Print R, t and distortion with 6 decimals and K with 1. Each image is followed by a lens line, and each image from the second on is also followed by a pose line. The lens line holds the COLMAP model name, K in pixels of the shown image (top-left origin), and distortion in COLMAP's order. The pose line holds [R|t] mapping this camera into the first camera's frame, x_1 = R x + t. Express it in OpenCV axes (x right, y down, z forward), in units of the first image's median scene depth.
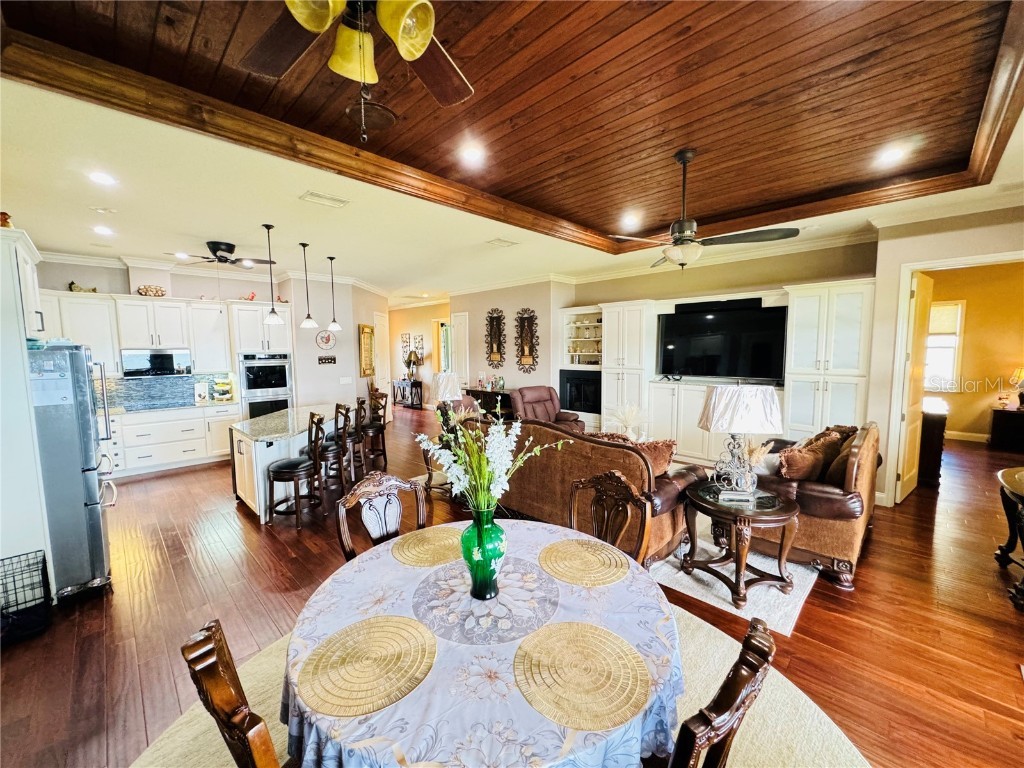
lens RADIAL K [[407.9, 0, 509.9], [0, 407.9, 381.2], [0, 0, 1]] dist [-0.000815, -0.000326]
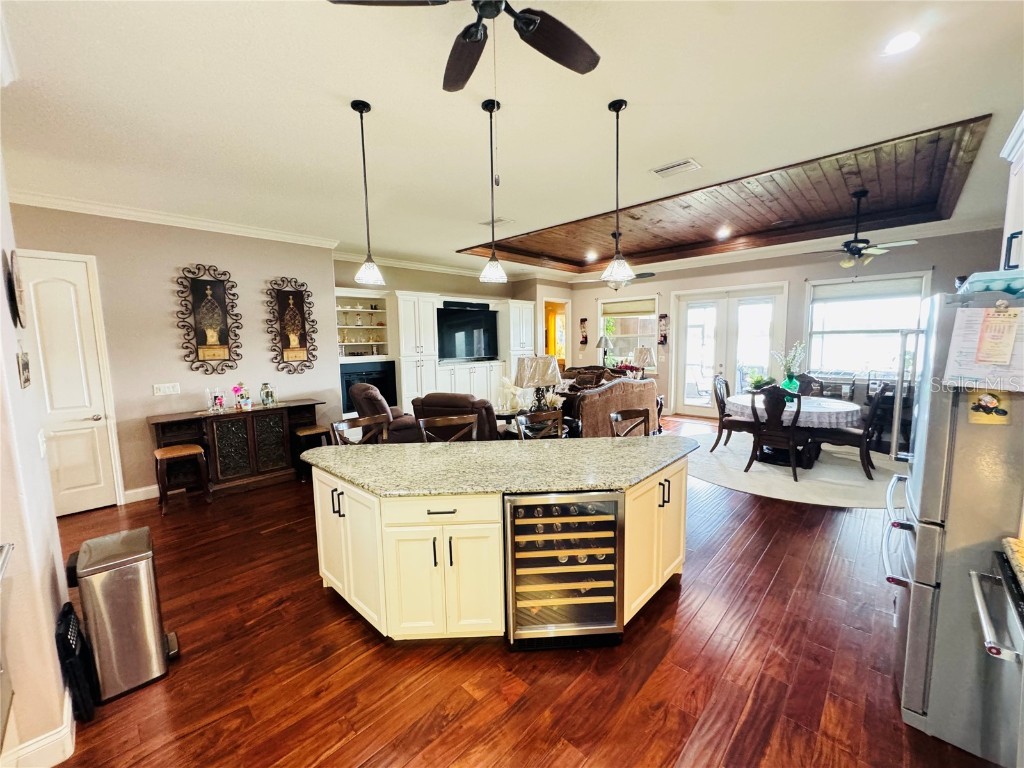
lens RADIAL K [[407.9, 0, 513.5], [0, 407.9, 384.2], [0, 0, 1]] dist [-0.000815, -0.000326]
pose [[-0.022514, -0.101515, 0.994579, -0.790417], [0.099294, 0.989685, 0.103264, -0.044288], [-0.994803, 0.101081, -0.012202, 0.785245]]
